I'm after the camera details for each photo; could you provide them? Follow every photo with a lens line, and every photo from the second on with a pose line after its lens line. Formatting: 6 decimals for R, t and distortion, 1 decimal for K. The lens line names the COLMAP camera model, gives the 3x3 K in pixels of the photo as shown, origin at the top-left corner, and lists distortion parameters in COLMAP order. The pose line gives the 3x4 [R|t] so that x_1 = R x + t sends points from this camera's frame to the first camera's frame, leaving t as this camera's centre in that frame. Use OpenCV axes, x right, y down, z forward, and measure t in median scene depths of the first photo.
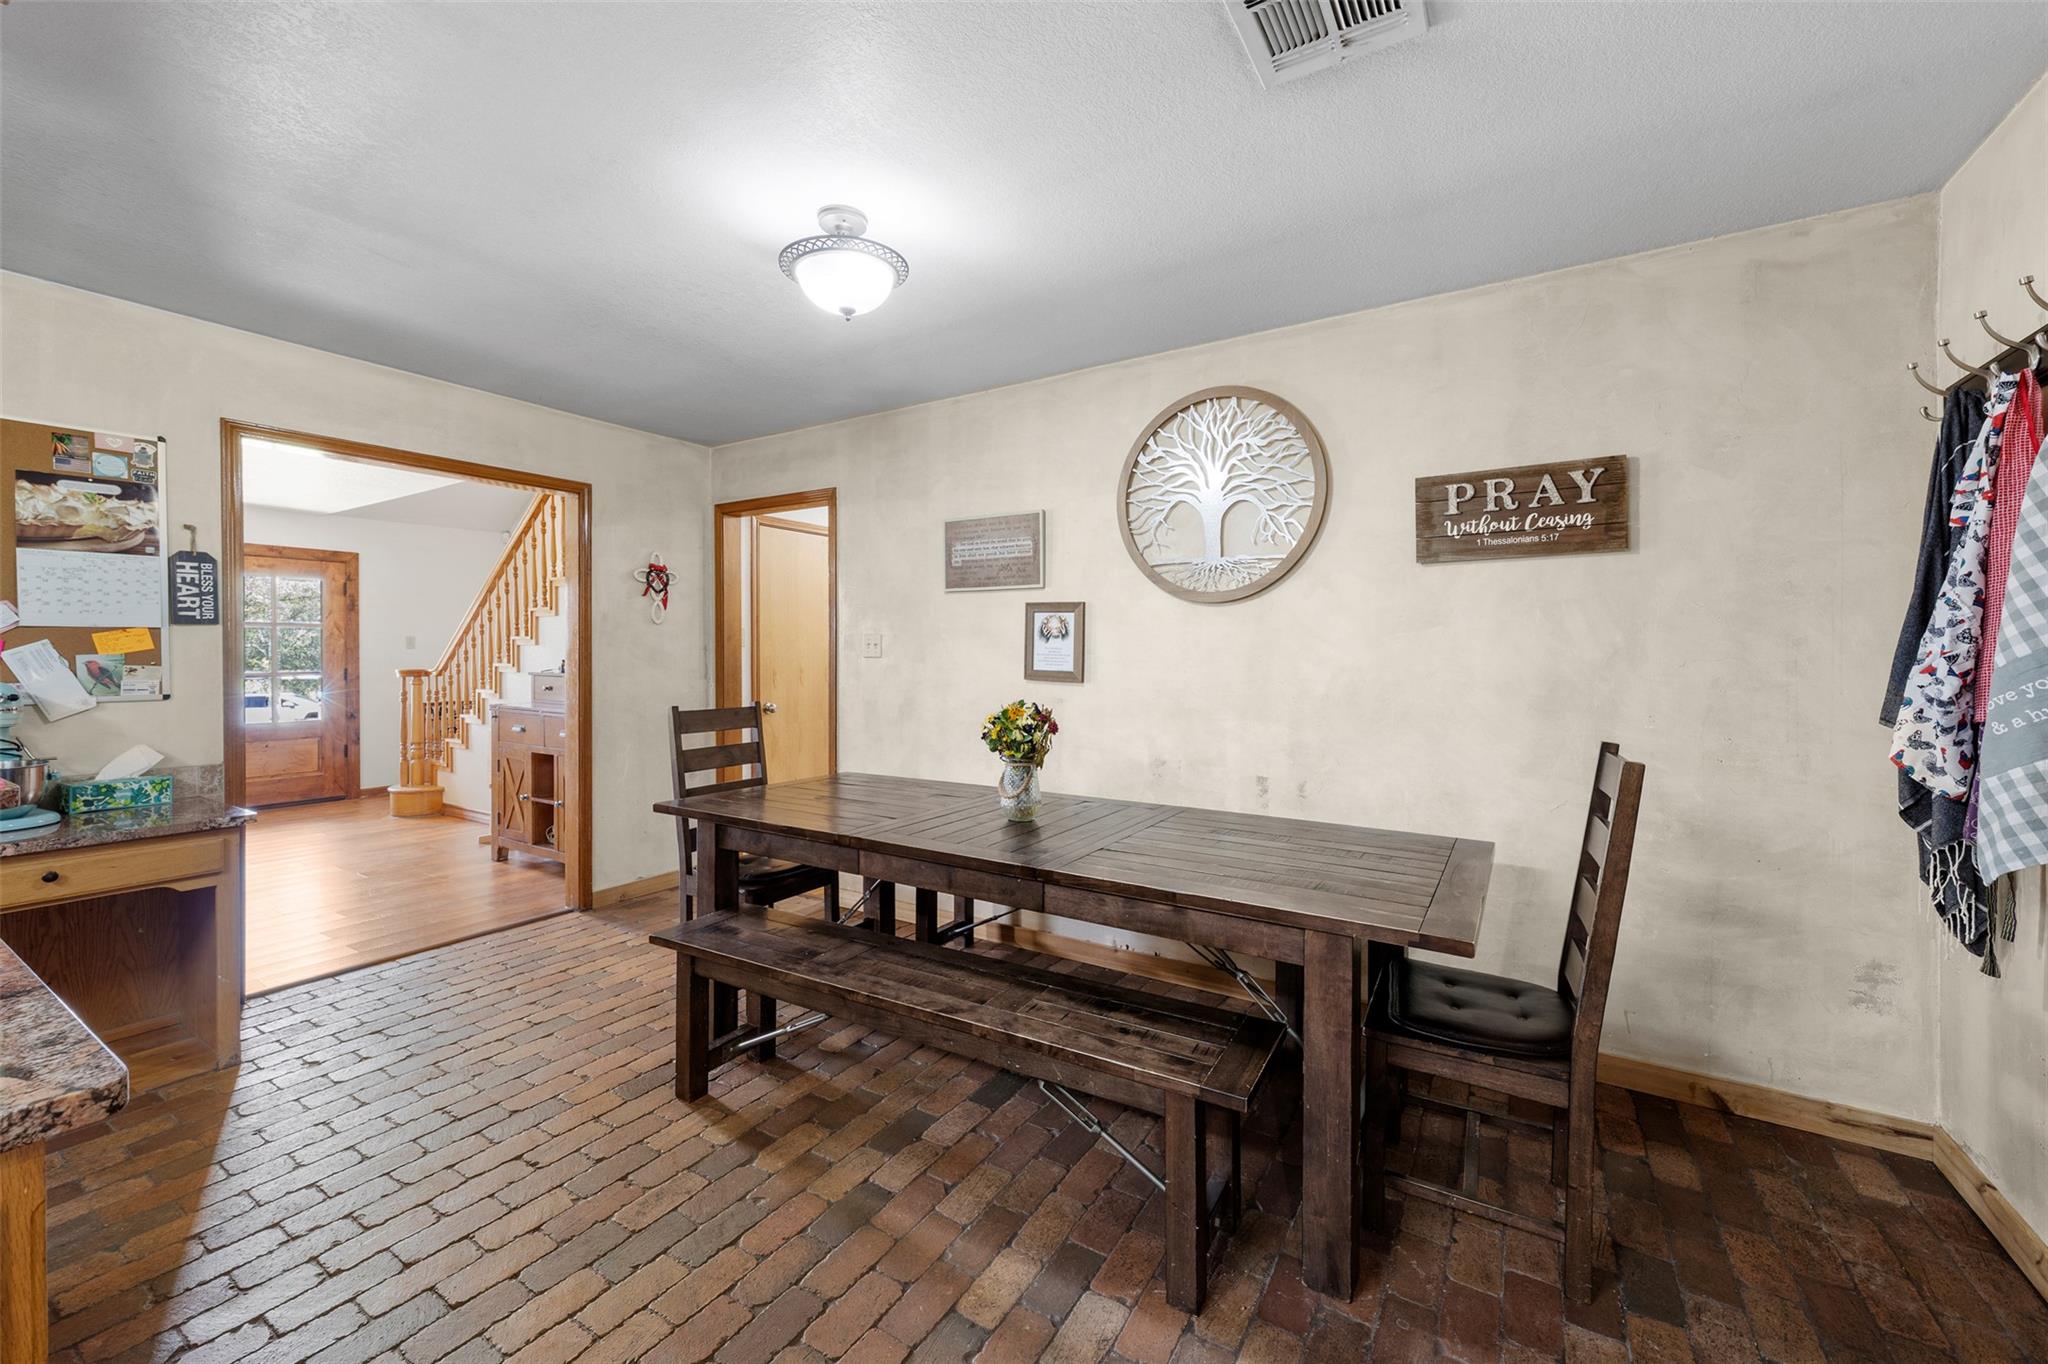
lens RADIAL K [[793.6, 0, 1027.0], [0, 793.6, 663.0], [0, 0, 1]] dist [0.000117, -0.000027]
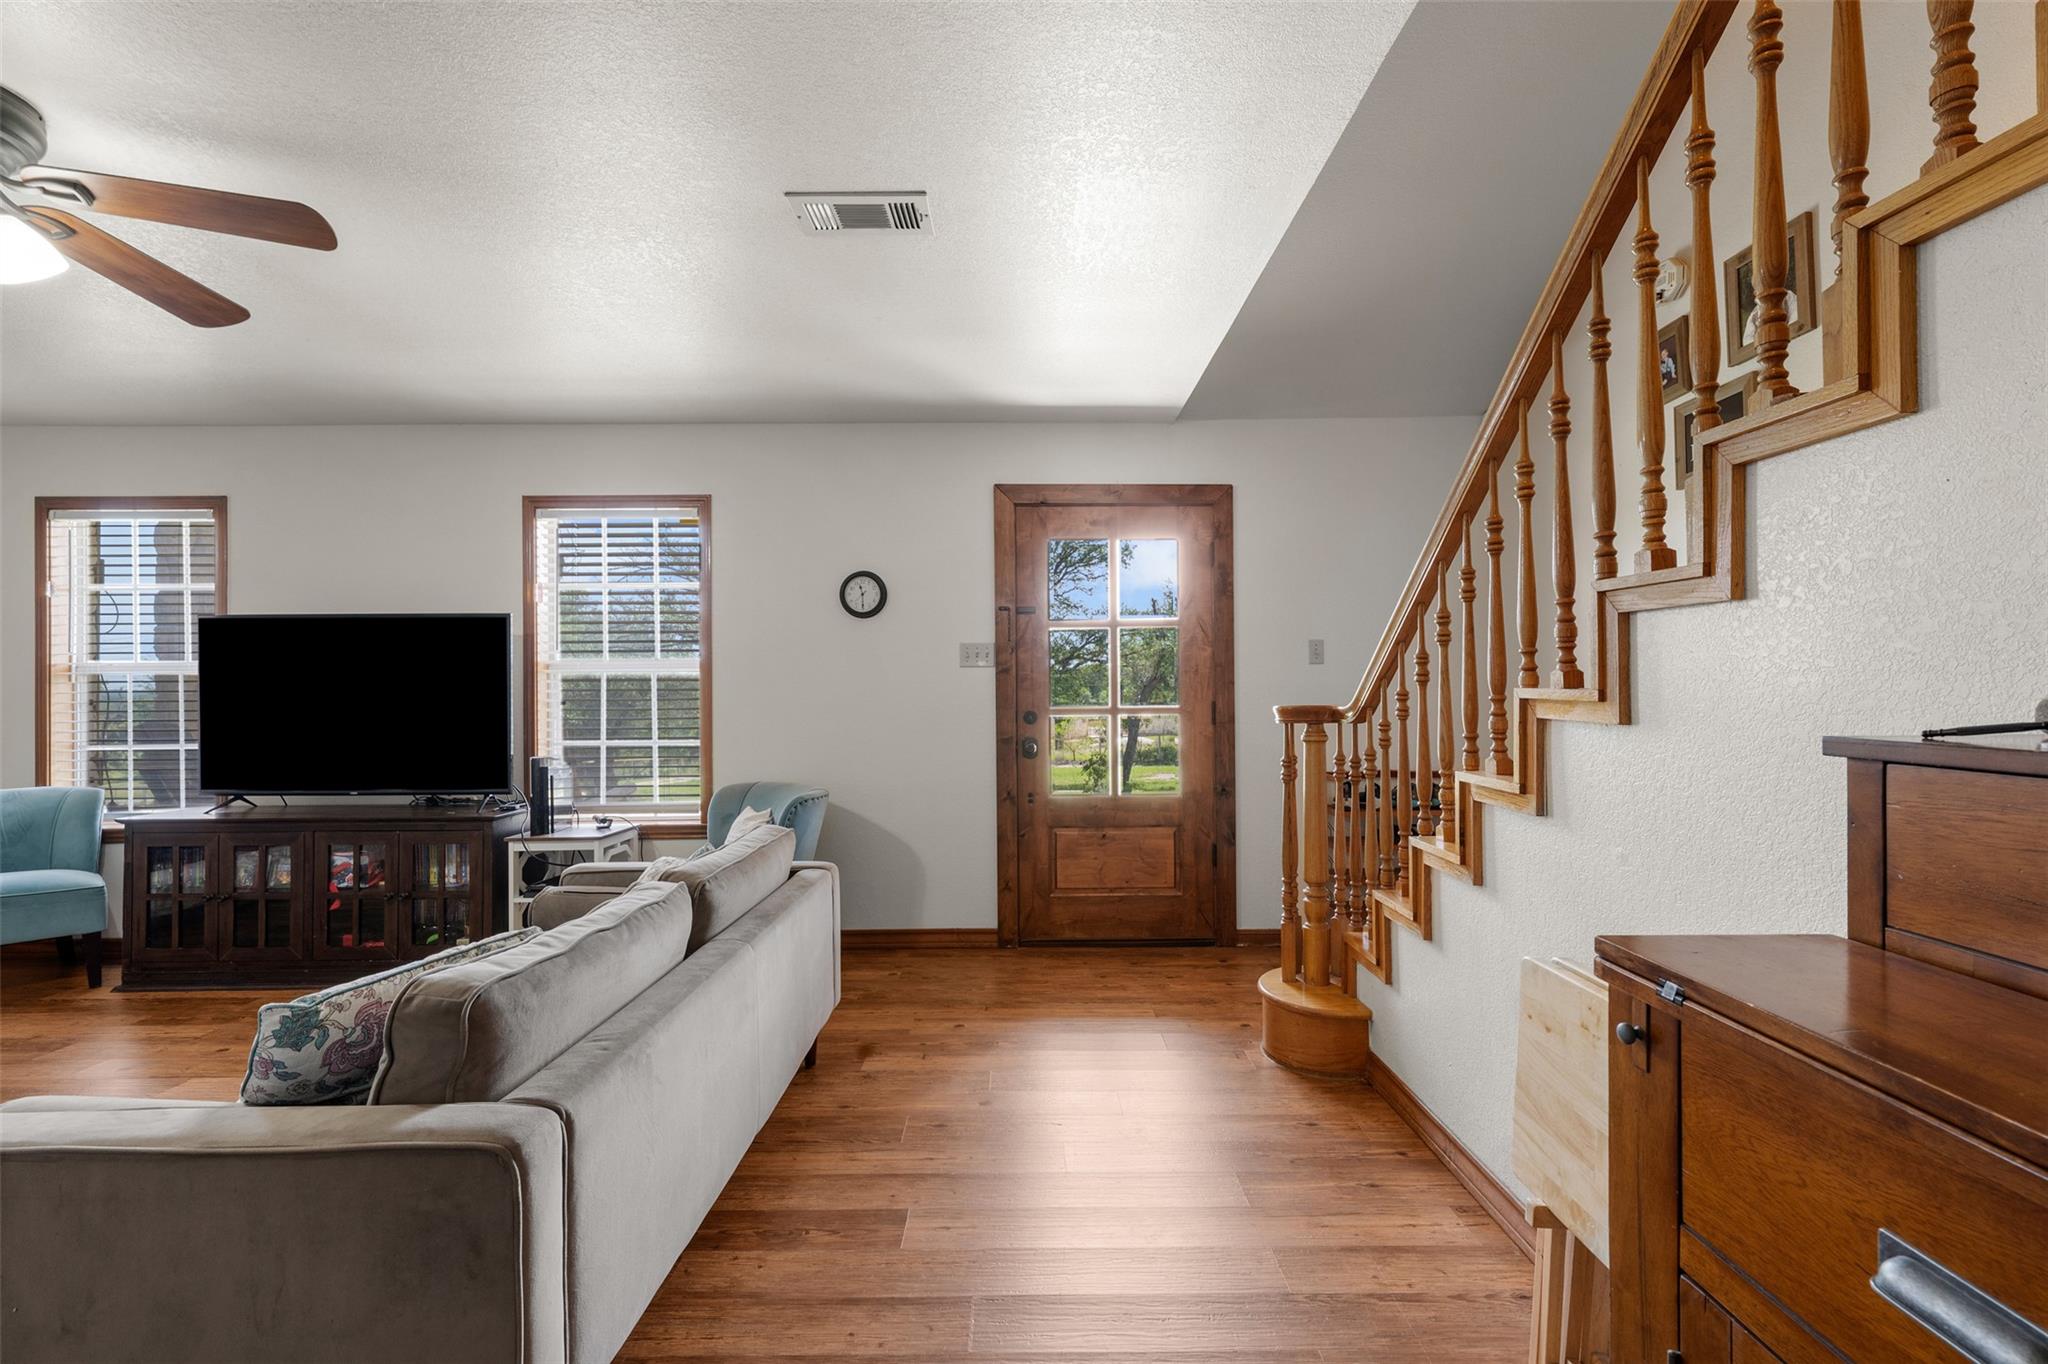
lens RADIAL K [[902.9, 0, 1029.1], [0, 902.9, 687.0], [0, 0, 1]] dist [0.002561, -0.000868]
pose [[0.540541, -0.006220, -0.841295, -0.437269], [0.000600, 0.999975, -0.007008, 0.001593], [0.841317, 0.003283, 0.540531, 0.599104]]
